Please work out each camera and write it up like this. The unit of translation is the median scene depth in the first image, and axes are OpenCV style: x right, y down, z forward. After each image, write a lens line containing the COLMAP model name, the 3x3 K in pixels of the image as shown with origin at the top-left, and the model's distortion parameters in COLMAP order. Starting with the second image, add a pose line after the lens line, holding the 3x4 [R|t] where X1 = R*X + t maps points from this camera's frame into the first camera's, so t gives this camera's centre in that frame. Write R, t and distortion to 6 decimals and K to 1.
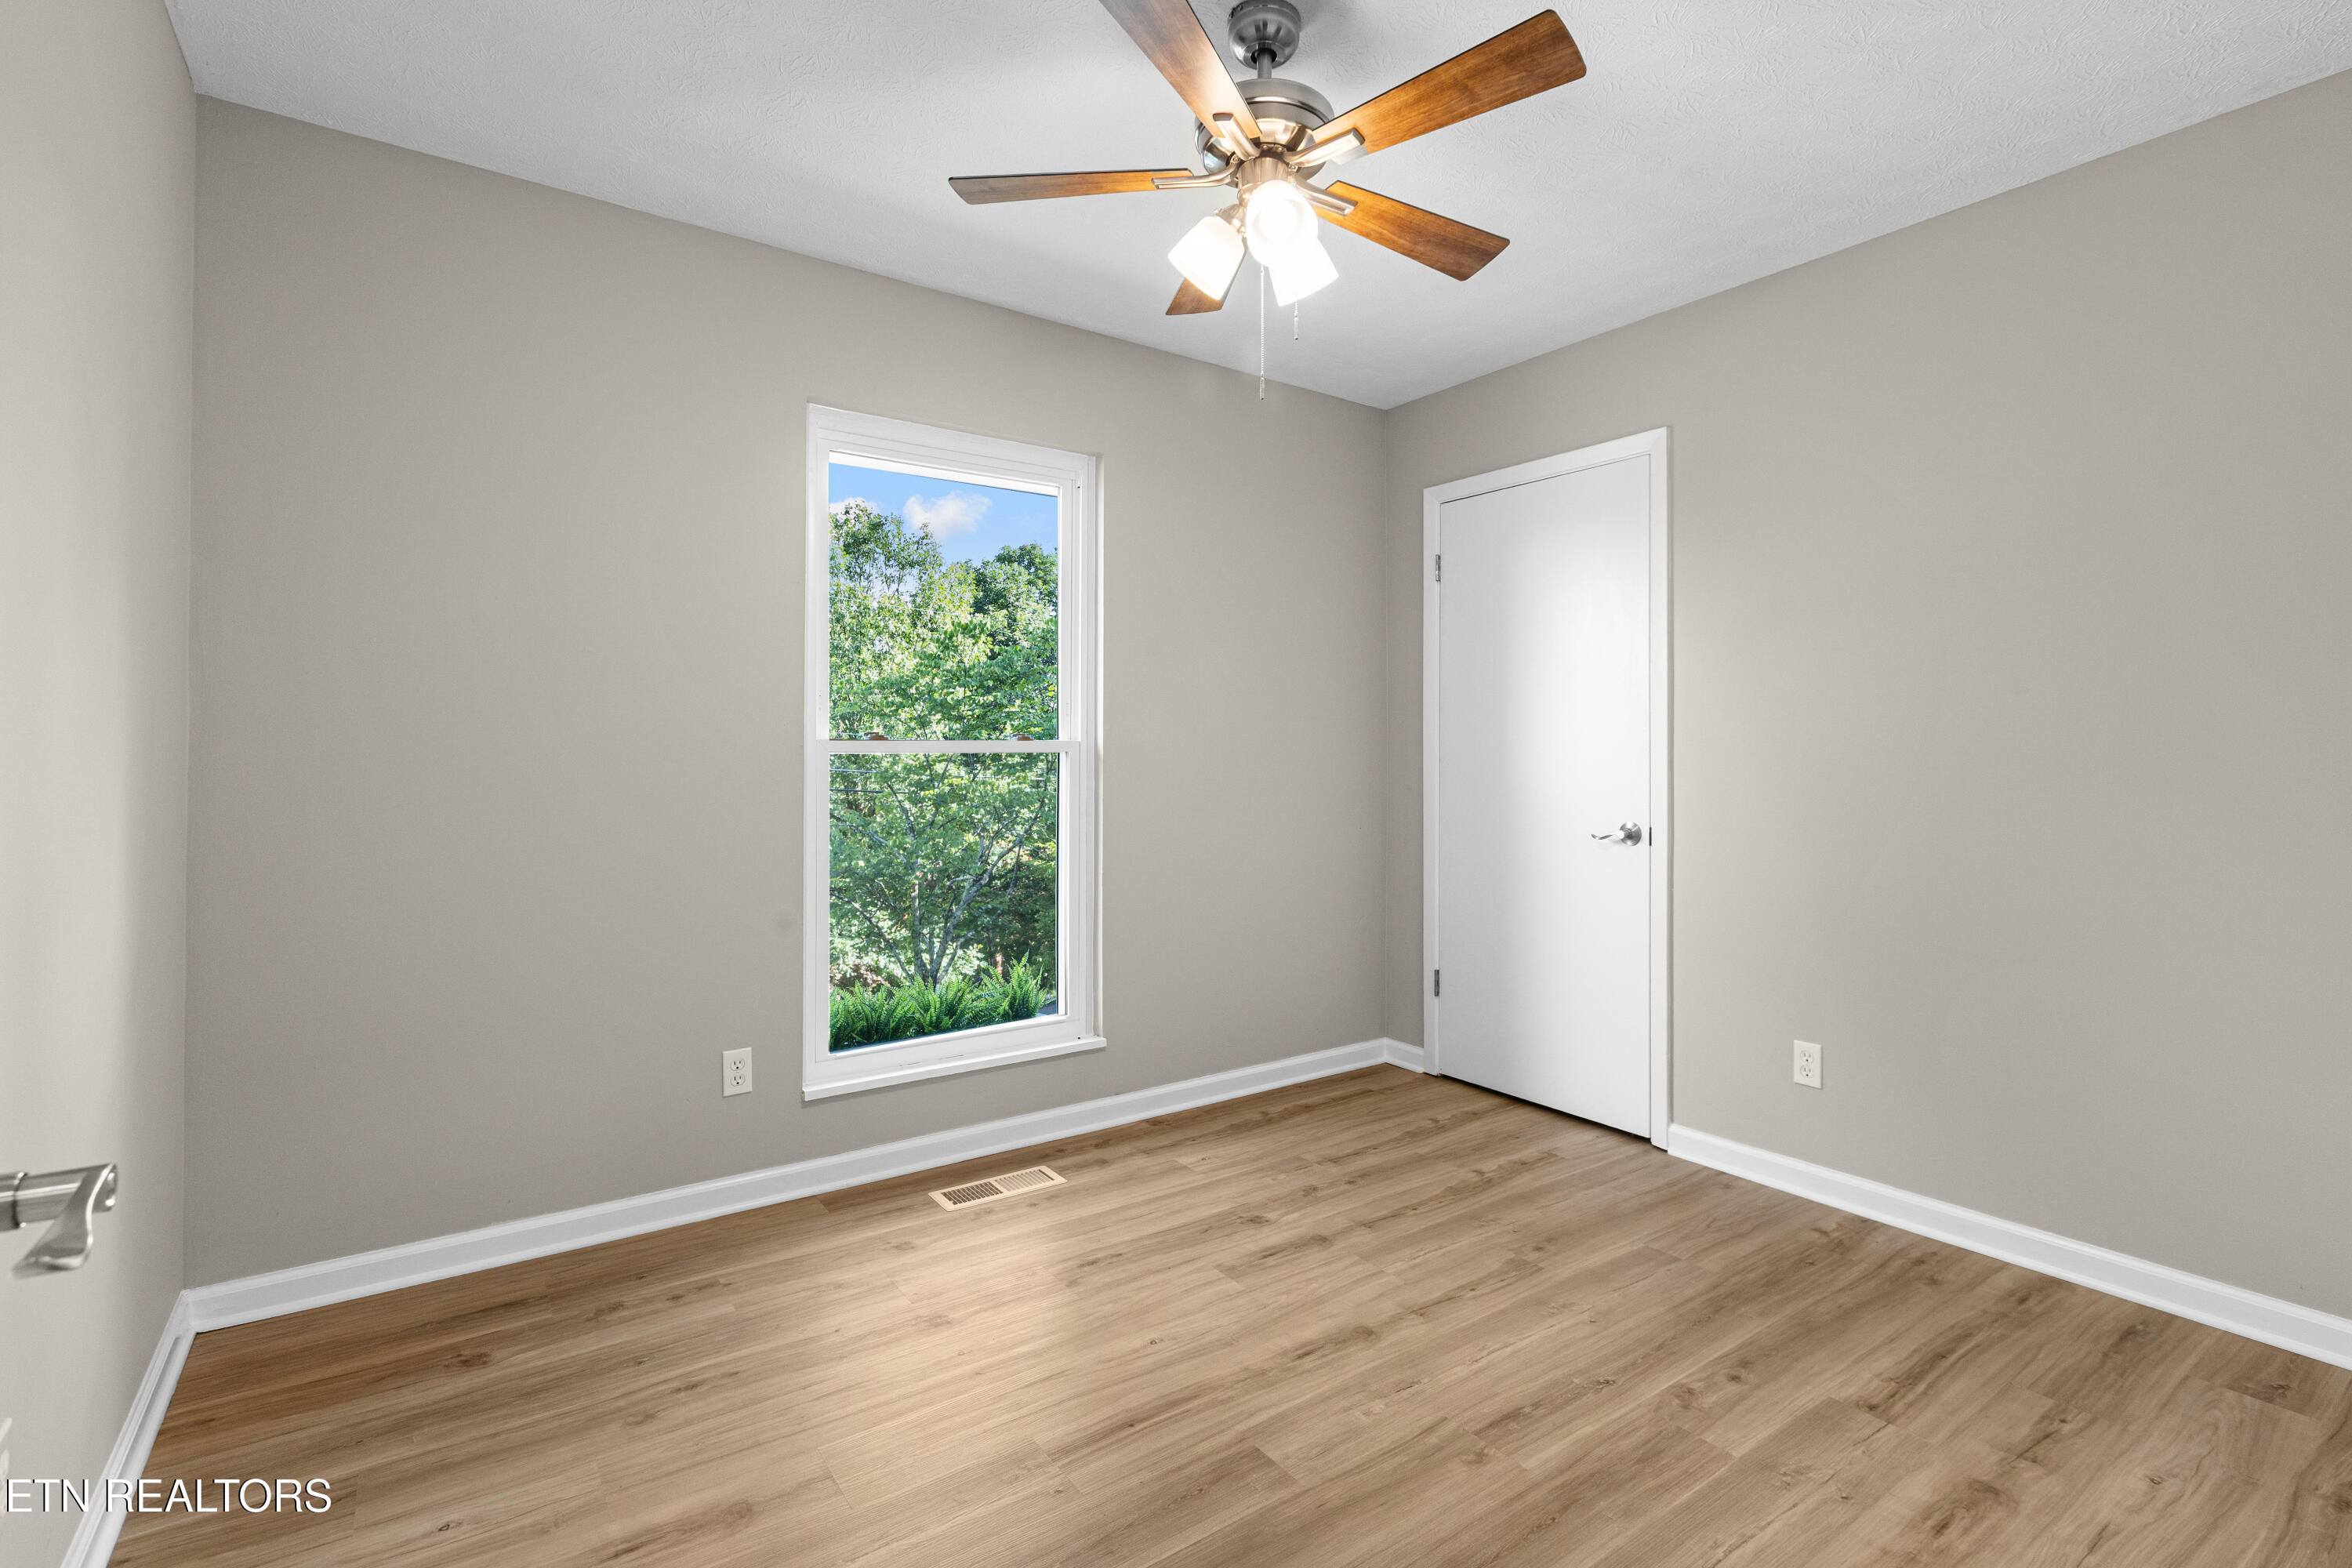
lens RADIAL K [[1072.3, 0, 1171.2], [0, 1072.3, 773.3], [0, 0, 1]] dist [0.002205, 0.000157]
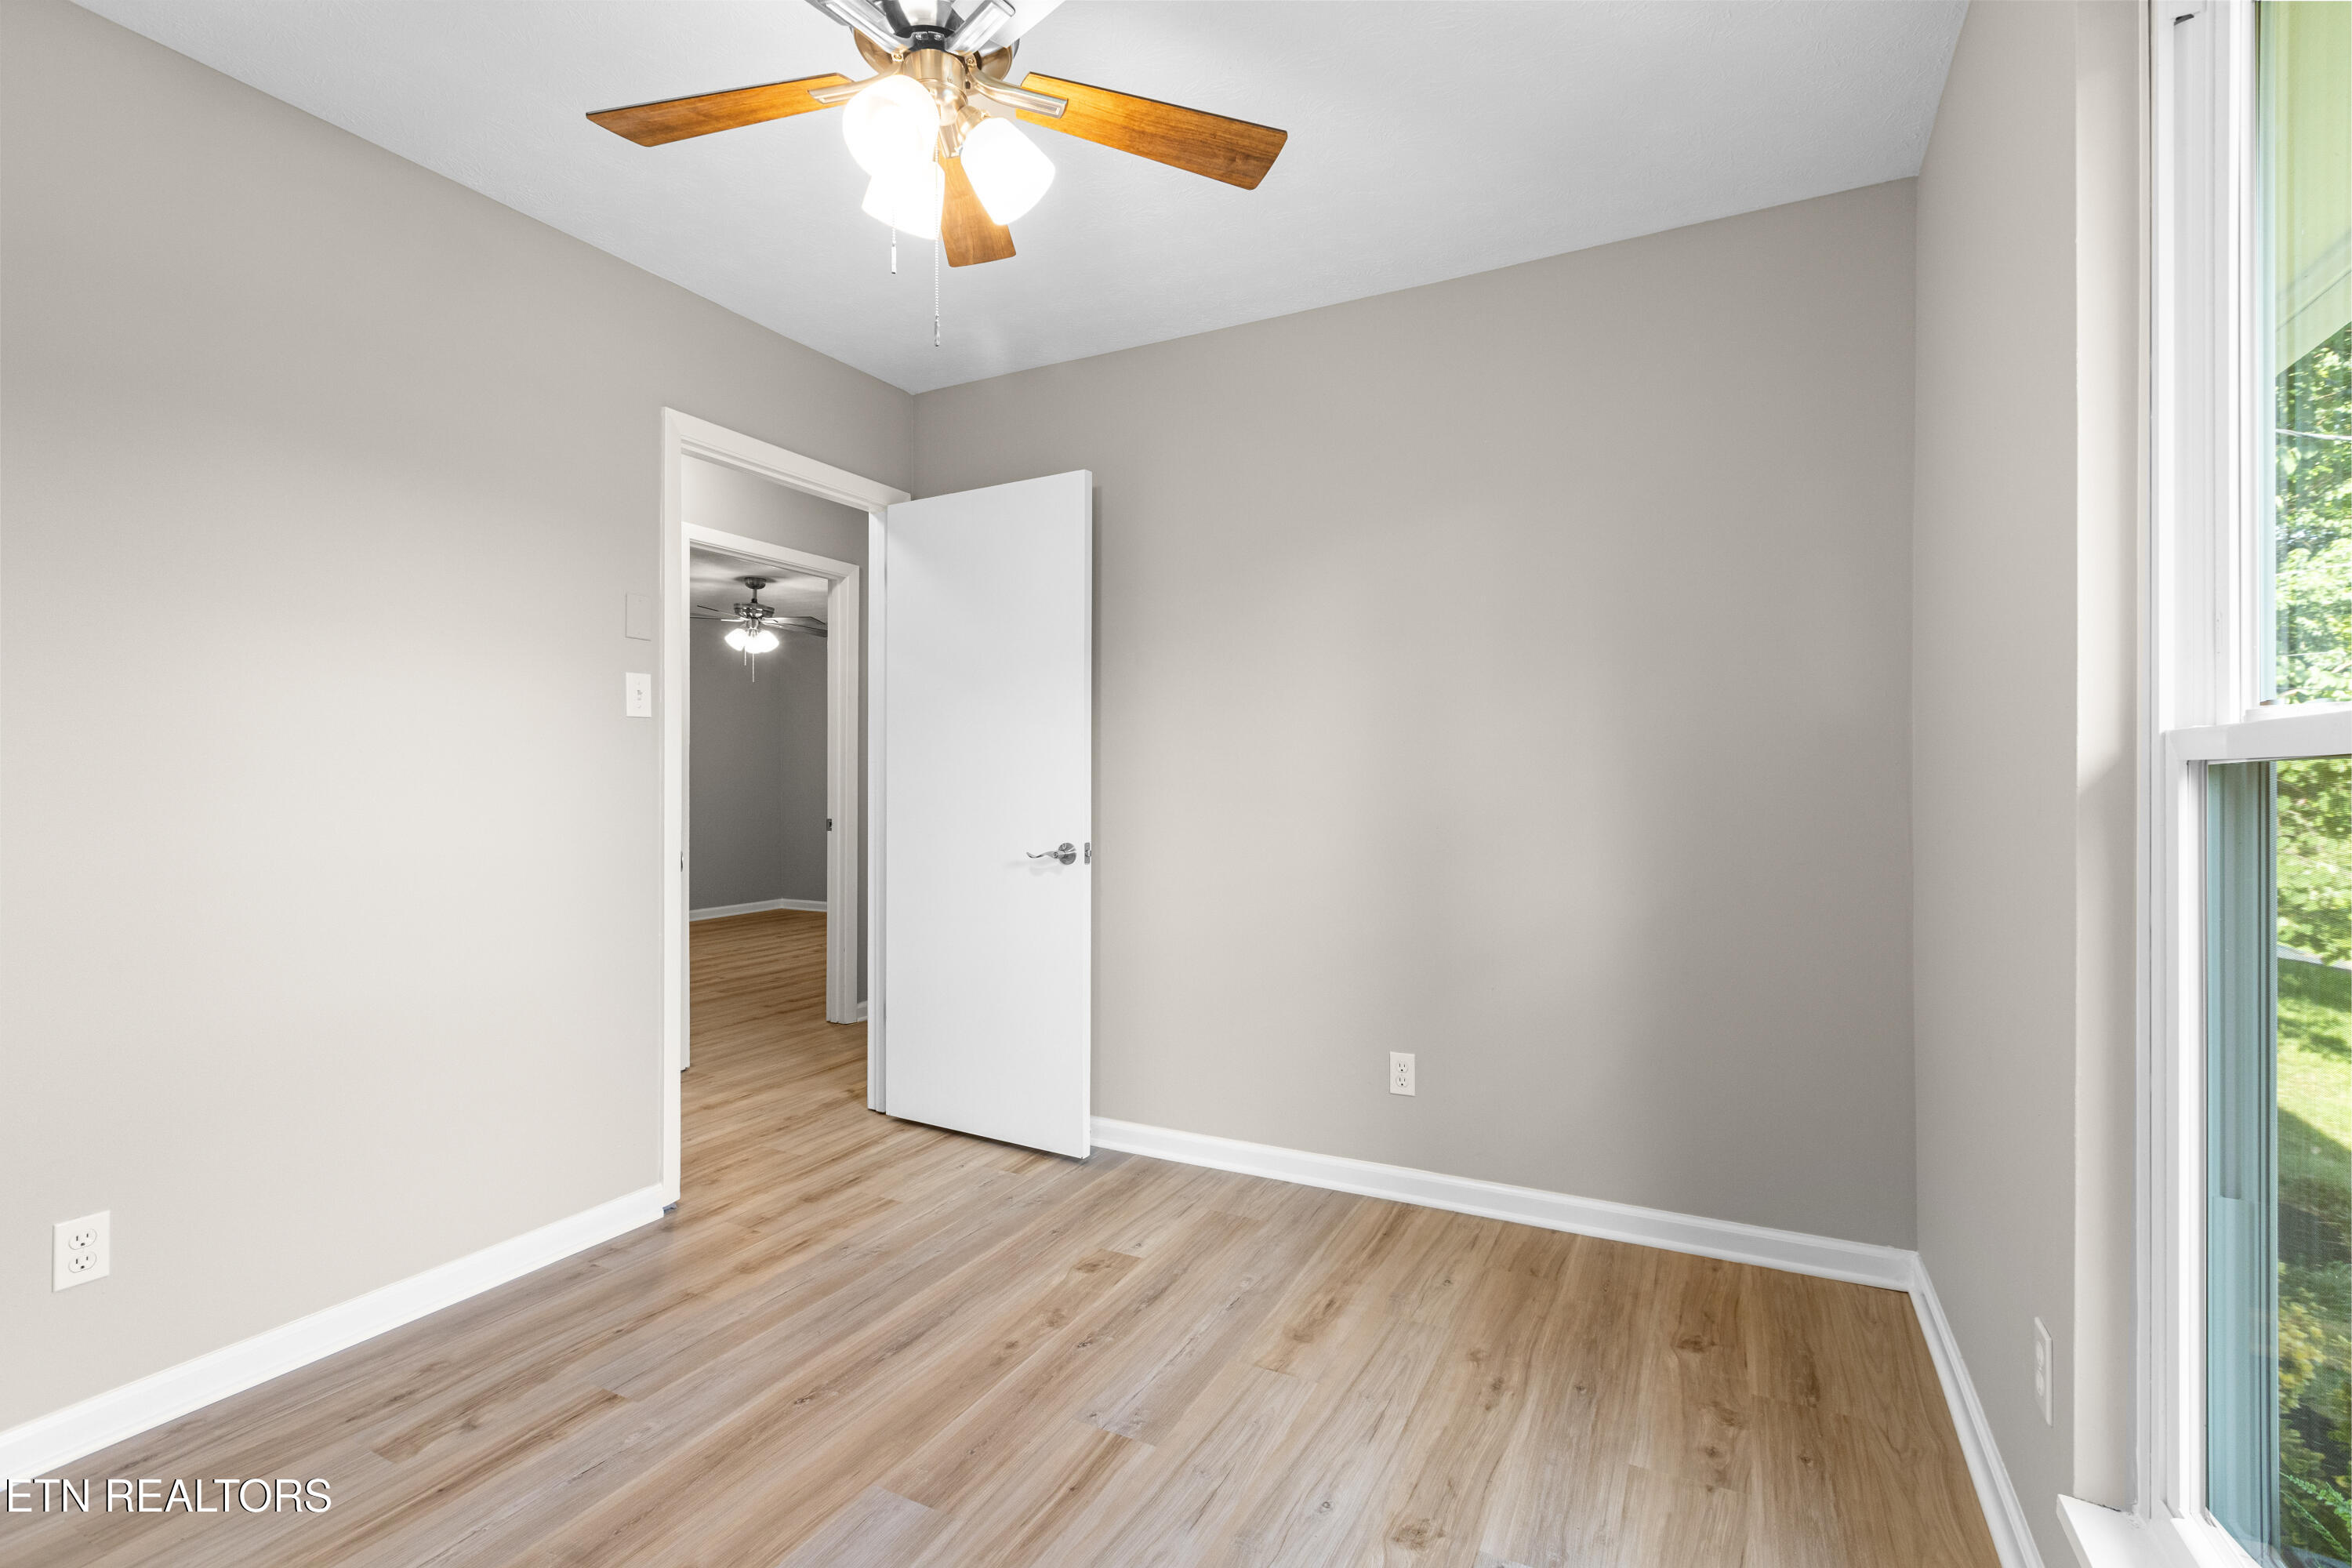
lens RADIAL K [[1072.3, 0, 1177.1], [0, 1072.3, 779.6], [0, 0, 1]] dist [0.002205, 0.000157]
pose [[-0.887381, -0.001331, -0.461034, 0.317226], [-0.005308, 0.999959, 0.007330, -0.013631], [0.461006, 0.008951, -0.887352, 1.894207]]
